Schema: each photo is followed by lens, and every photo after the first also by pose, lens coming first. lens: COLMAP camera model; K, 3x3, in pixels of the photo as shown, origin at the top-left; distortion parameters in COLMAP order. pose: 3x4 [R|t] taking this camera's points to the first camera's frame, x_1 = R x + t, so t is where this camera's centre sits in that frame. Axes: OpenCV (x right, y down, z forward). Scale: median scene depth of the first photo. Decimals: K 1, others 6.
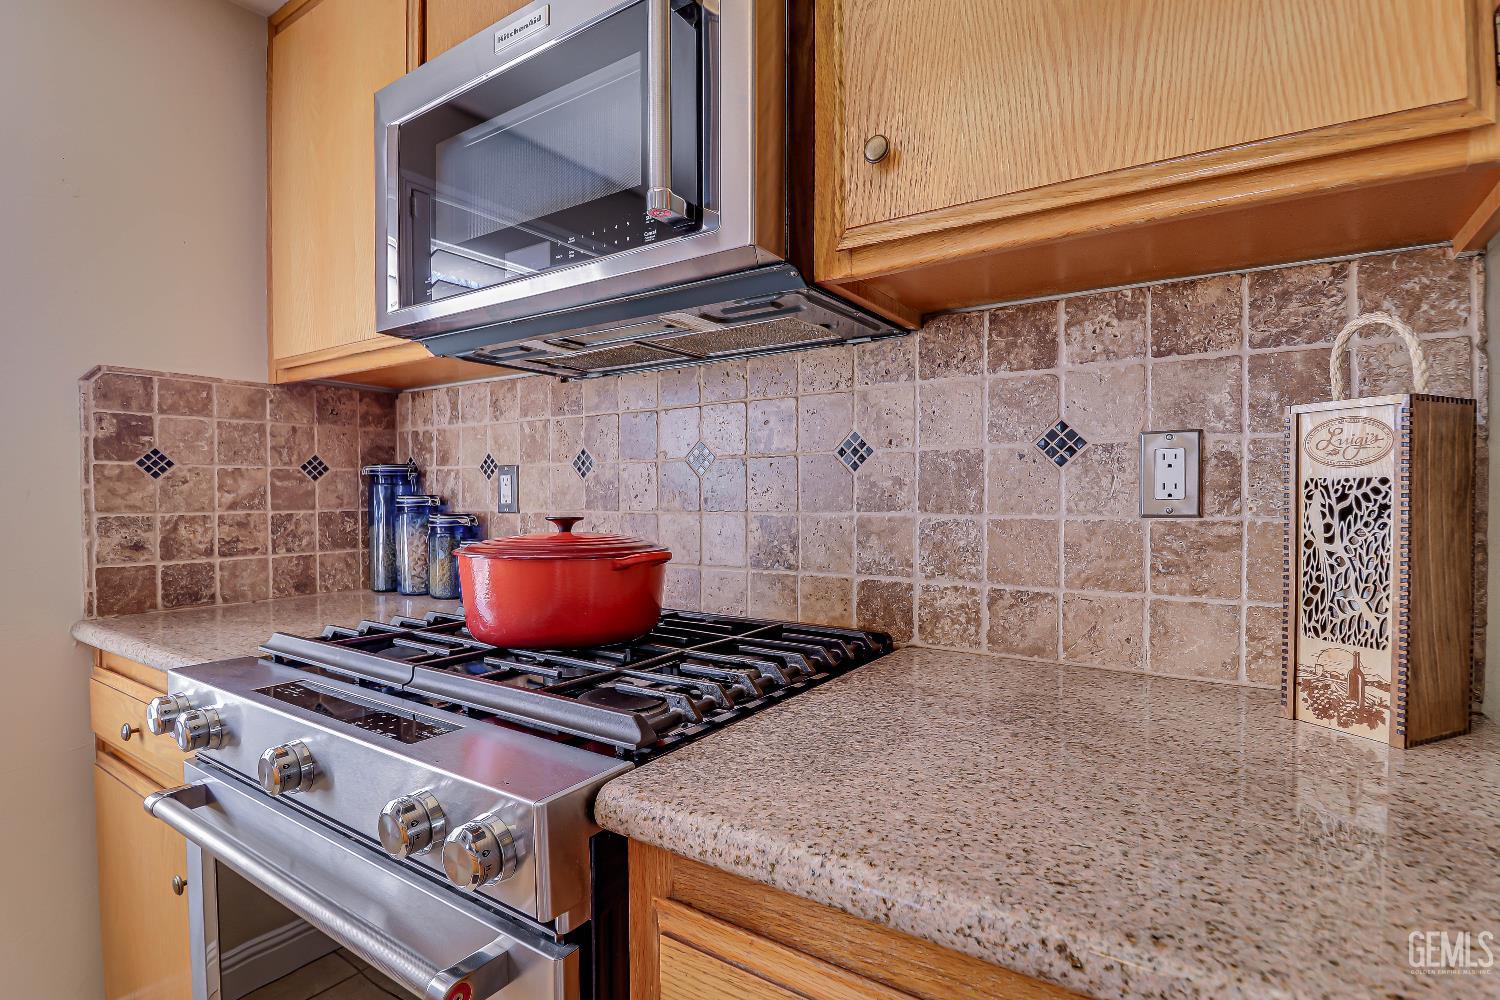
lens RADIAL K [[720.2, 0, 750.8], [0, 720.2, 500.0], [0, 0, 1]] dist [0.000780, -0.000251]
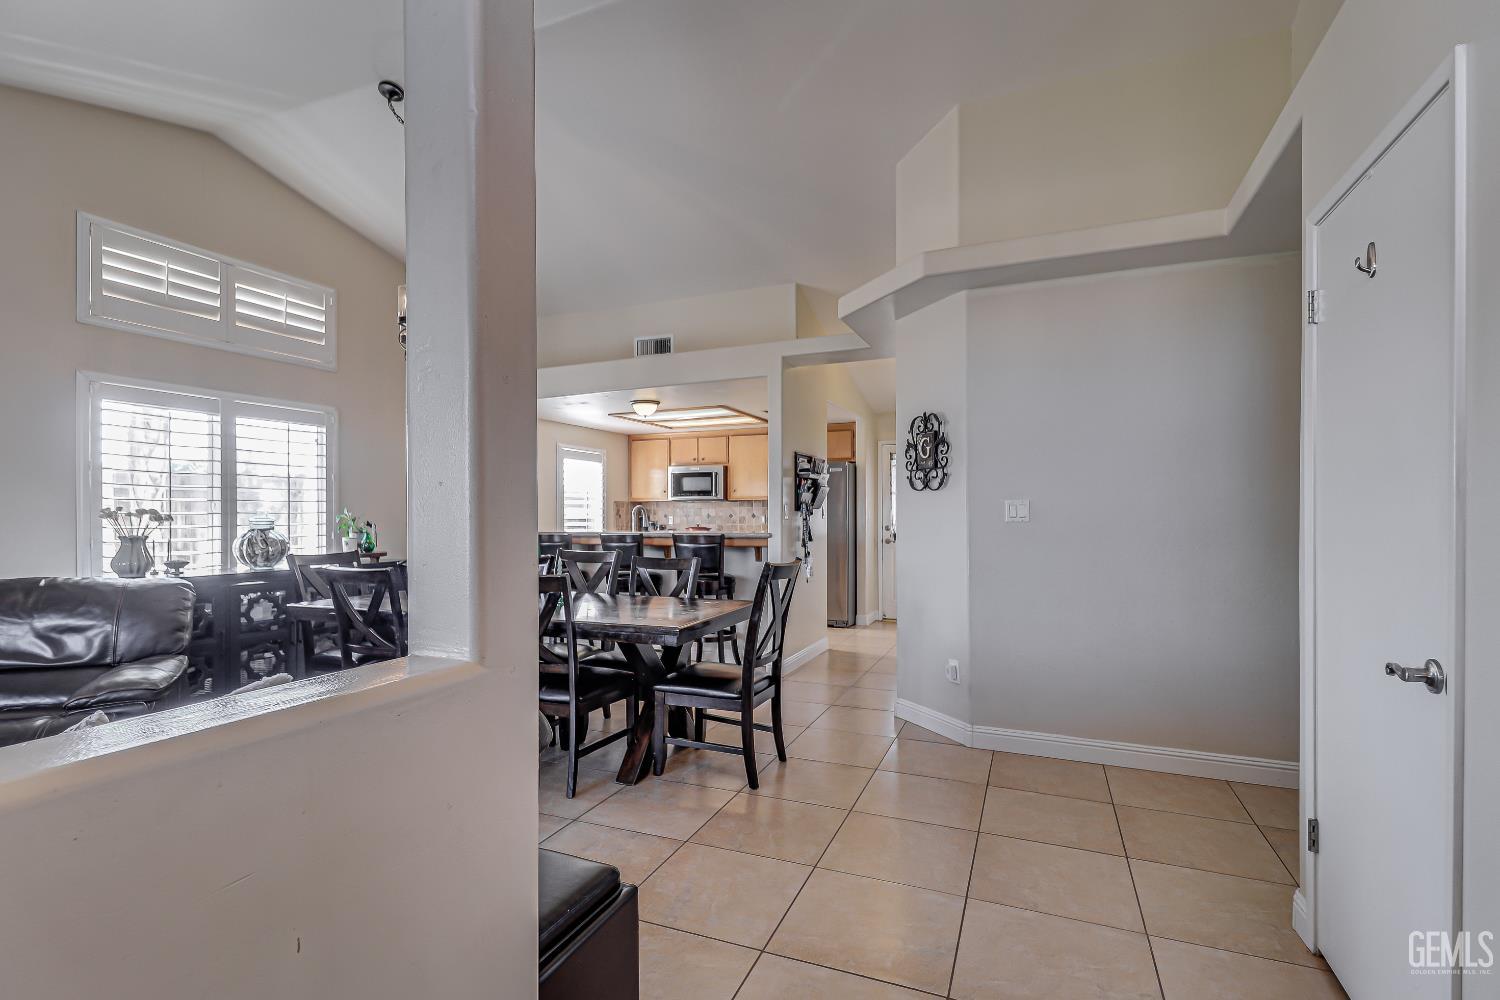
lens RADIAL K [[720.2, 0, 746.8], [0, 720.2, 506.1], [0, 0, 1]] dist [0.000780, -0.000251]
pose [[0.977333, -0.006439, 0.211610, -0.893727], [0.009055, 0.999894, -0.011398, -0.054386], [-0.211514, 0.013055, 0.977288, -4.461166]]
